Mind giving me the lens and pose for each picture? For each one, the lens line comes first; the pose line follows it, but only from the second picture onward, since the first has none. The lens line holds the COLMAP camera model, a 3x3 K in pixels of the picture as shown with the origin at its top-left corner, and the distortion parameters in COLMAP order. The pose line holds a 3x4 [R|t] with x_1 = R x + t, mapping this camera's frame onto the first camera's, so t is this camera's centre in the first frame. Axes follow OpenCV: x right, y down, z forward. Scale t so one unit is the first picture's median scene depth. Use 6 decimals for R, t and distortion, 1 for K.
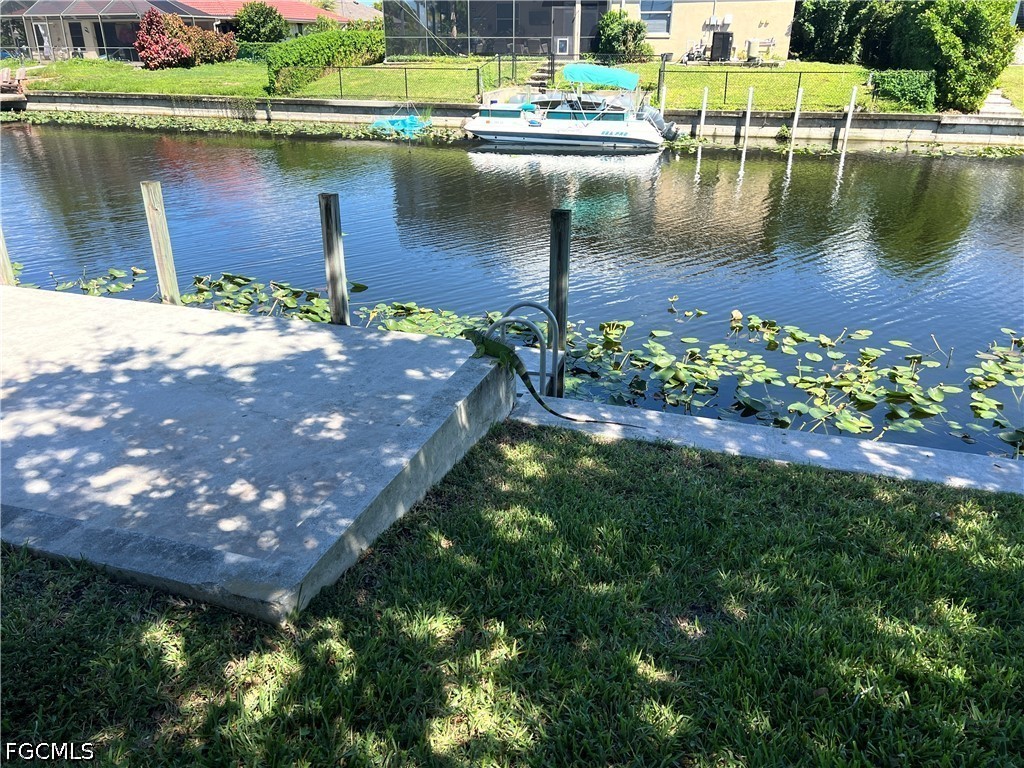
lens RADIAL K [[769.3, 0, 512.0], [0, 769.3, 384.0], [0, 0, 1]] dist [0.067674, -0.073270]
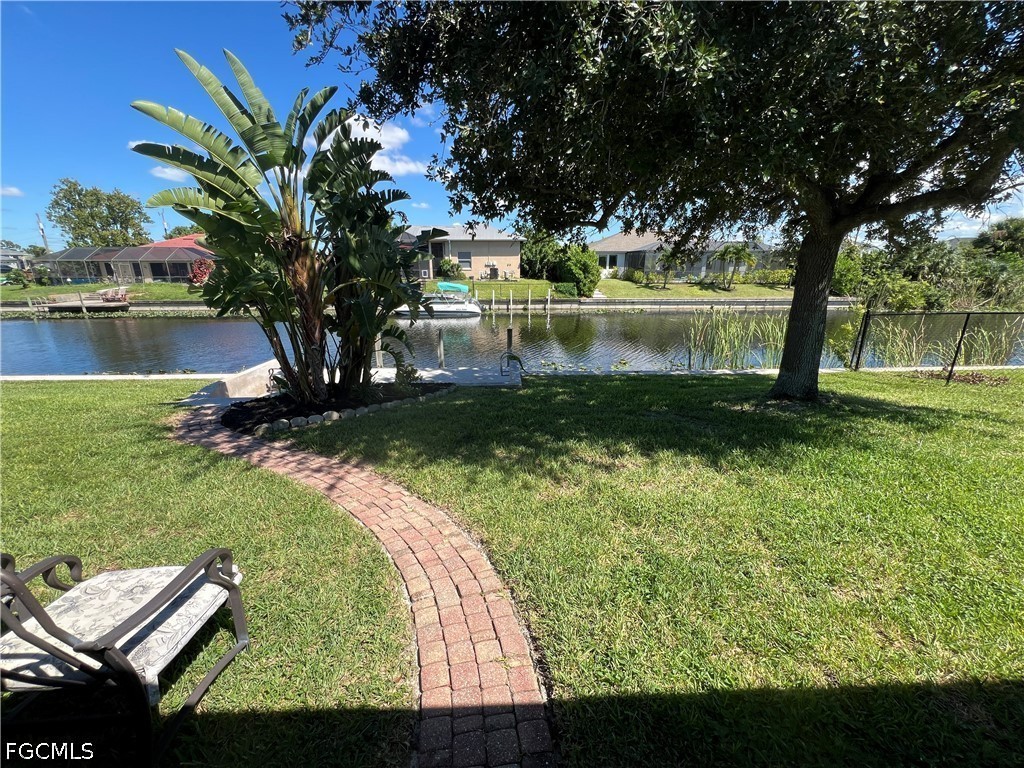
lens RADIAL K [[408.6, 0, 511.3], [0, 408.6, 382.9], [0, 0, 1]] dist [-0.001522, -0.000204]
pose [[0.943047, -0.095692, 0.318599, -0.142913], [0.137426, 0.984256, -0.111152, 0.060805], [-0.302947, 0.148605, 0.941350, -0.197502]]
